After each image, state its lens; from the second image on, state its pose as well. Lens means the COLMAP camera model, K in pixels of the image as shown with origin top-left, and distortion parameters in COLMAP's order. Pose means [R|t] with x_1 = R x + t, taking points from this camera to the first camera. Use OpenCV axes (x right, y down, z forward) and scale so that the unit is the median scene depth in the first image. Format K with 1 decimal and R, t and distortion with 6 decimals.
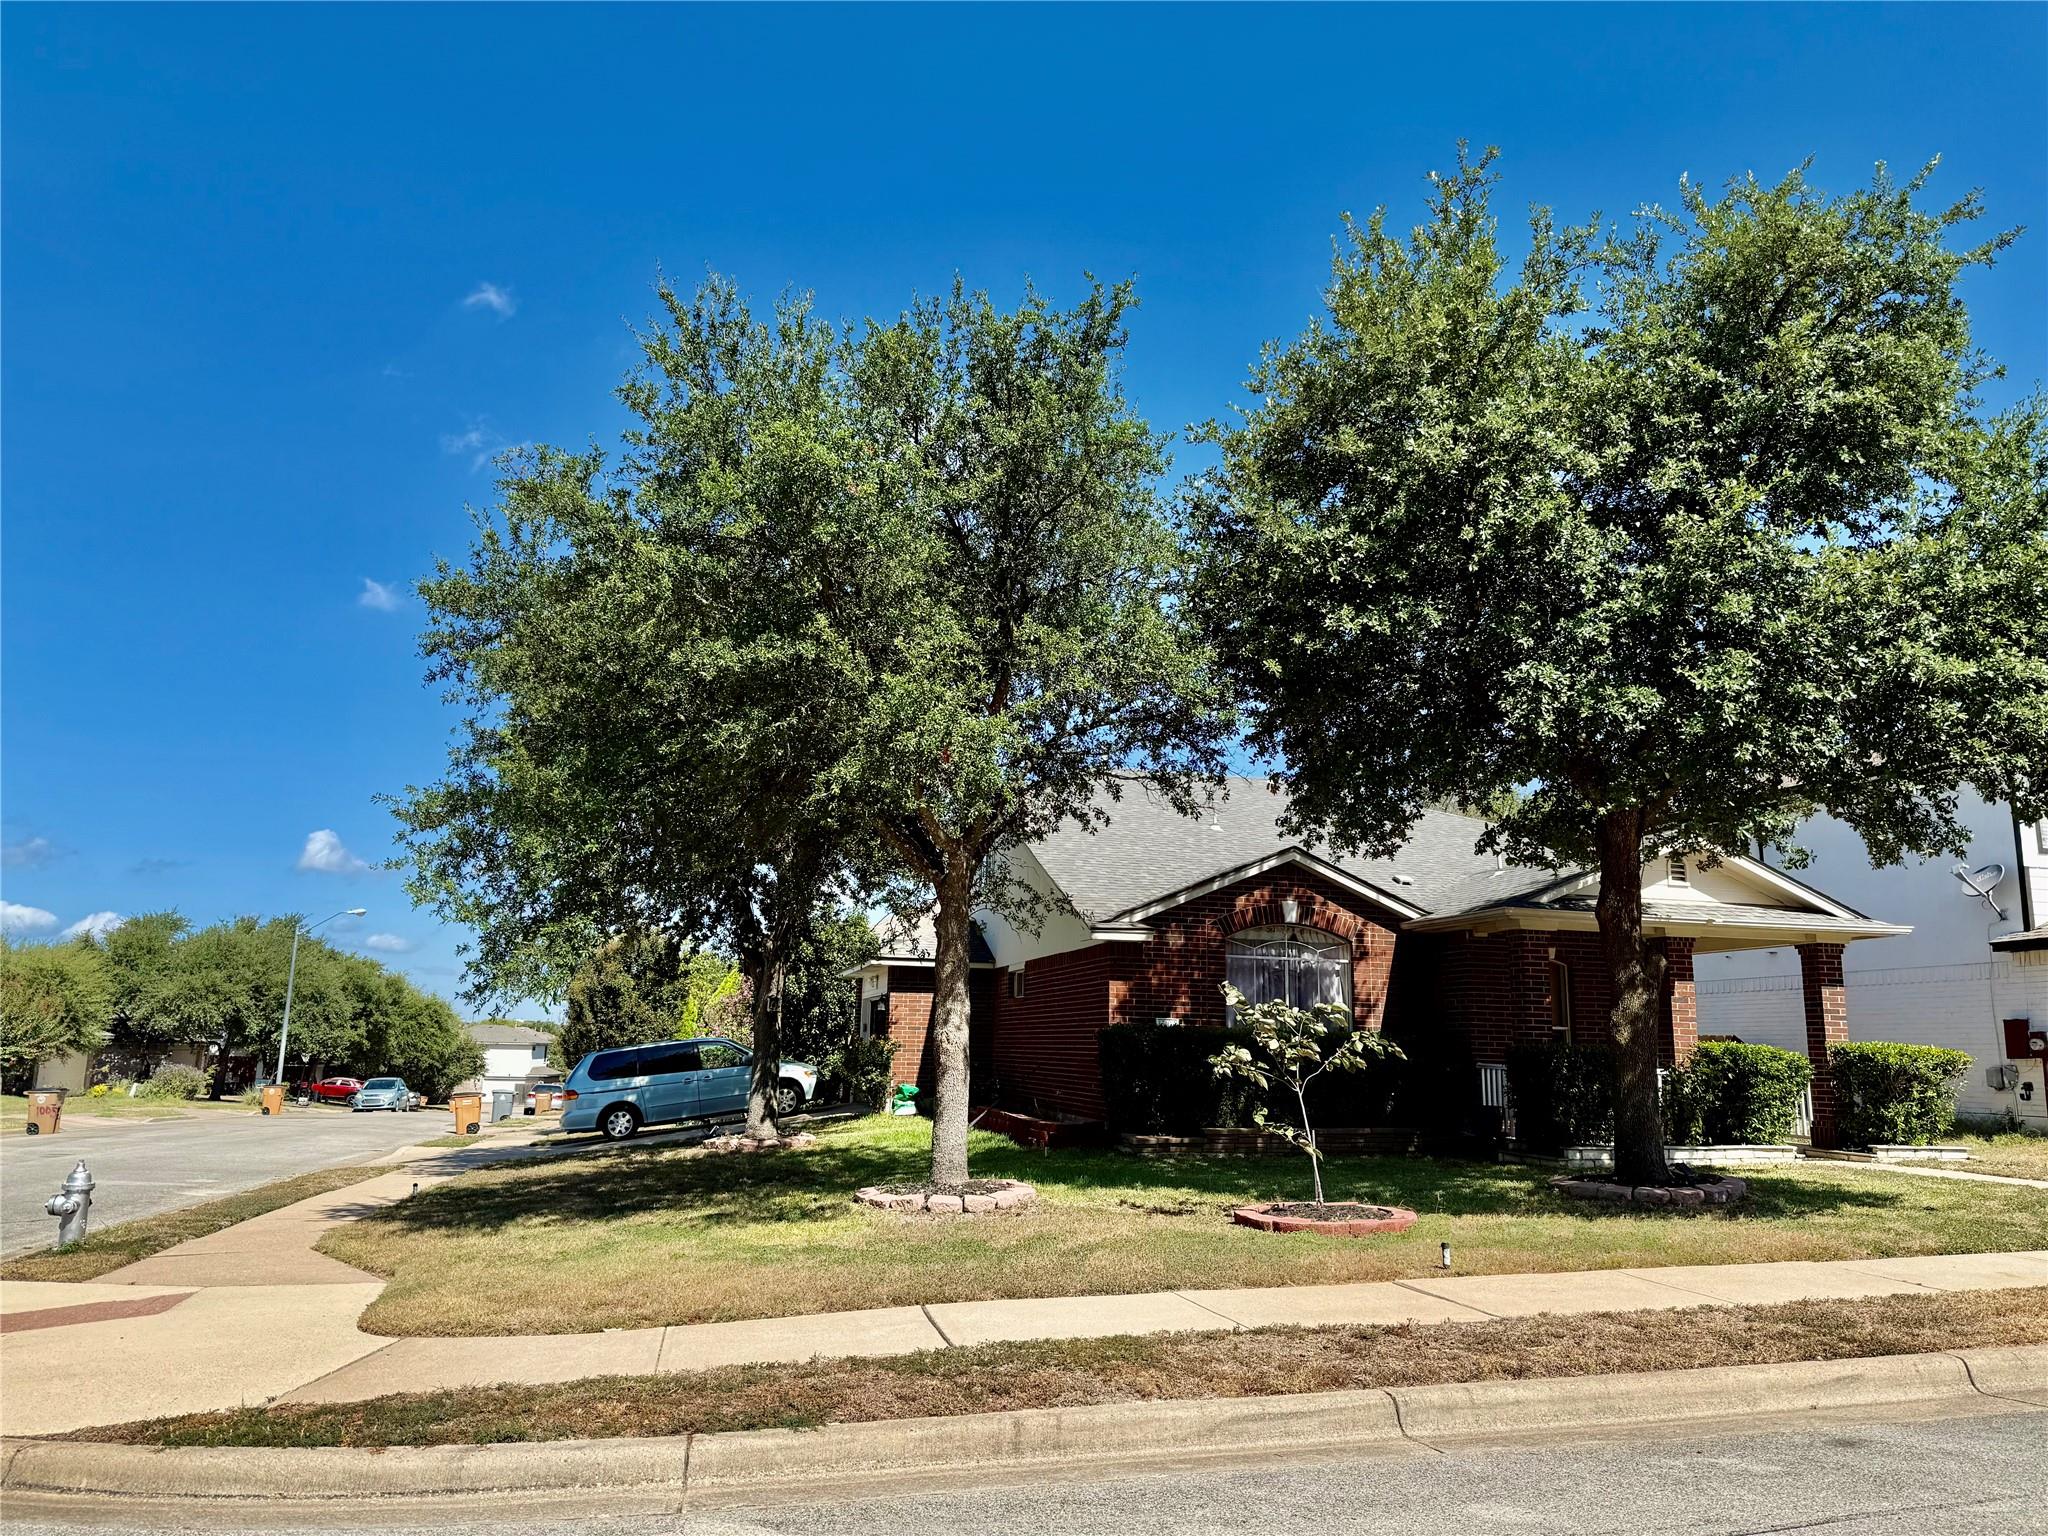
lens RADIAL K [[1470.2, 0, 1019.1], [0, 1470.2, 761.5], [0, 0, 1]] dist [0.023742, -0.046107]
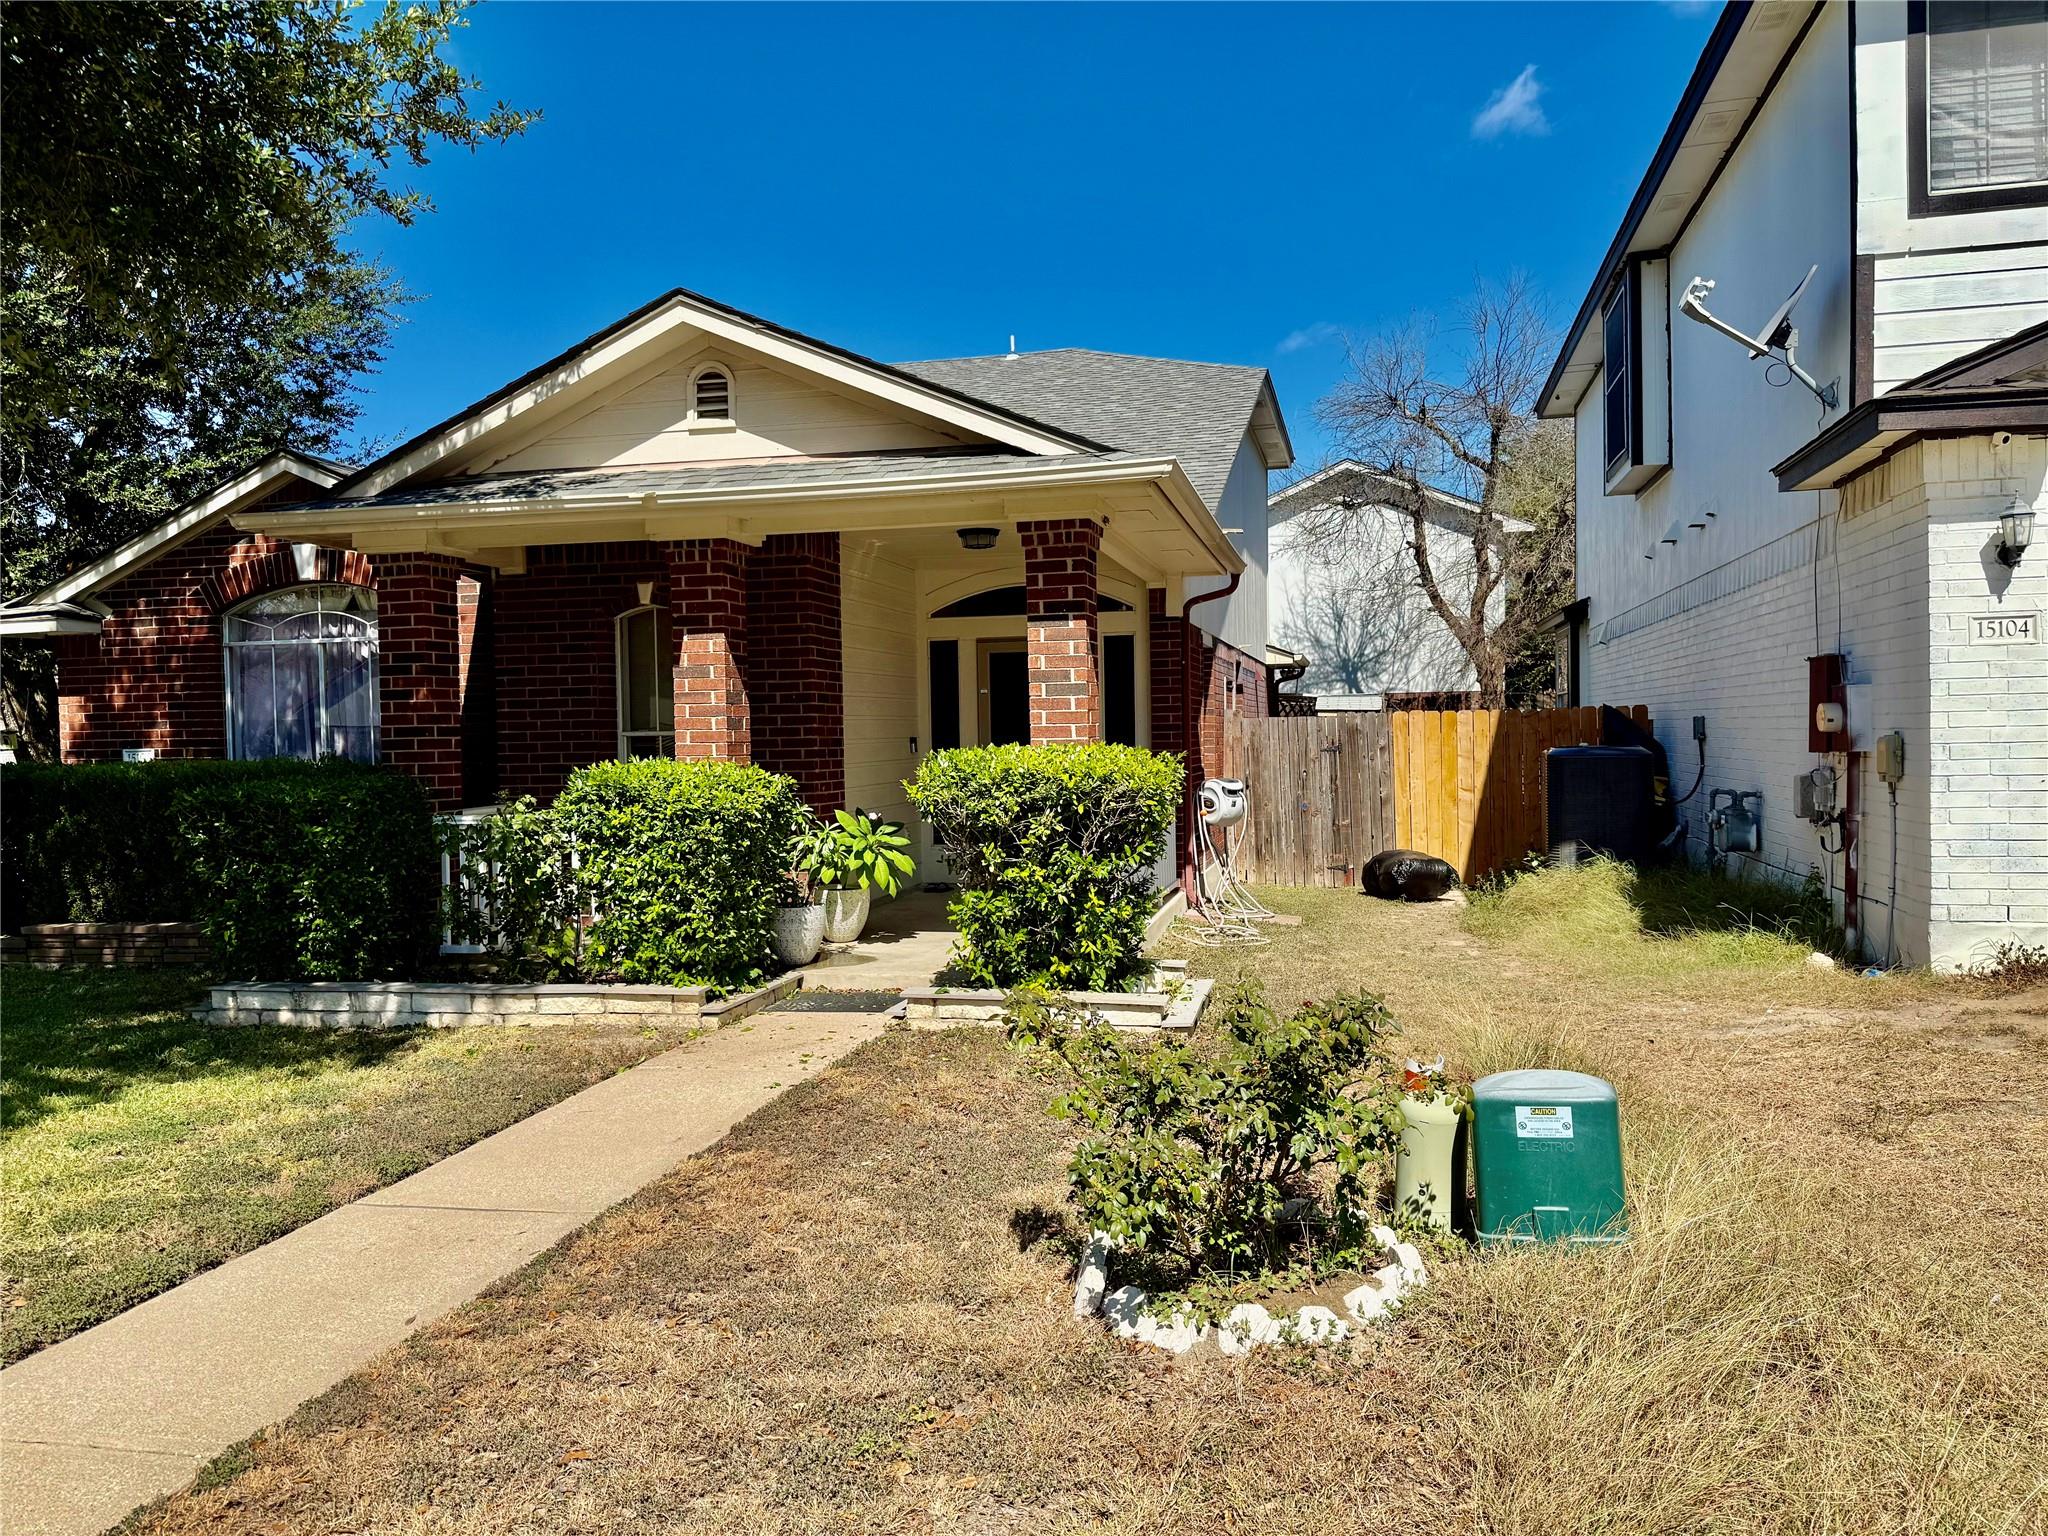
lens RADIAL K [[1470.2, 0, 1012.4], [0, 1470.2, 785.3], [0, 0, 1]] dist [0.023742, -0.046107]
pose [[0.890110, -0.028059, -0.454881, 0.712287], [0.129368, 0.972602, 0.193154, 0.111463], [0.436999, -0.230775, 0.869353, 0.586134]]
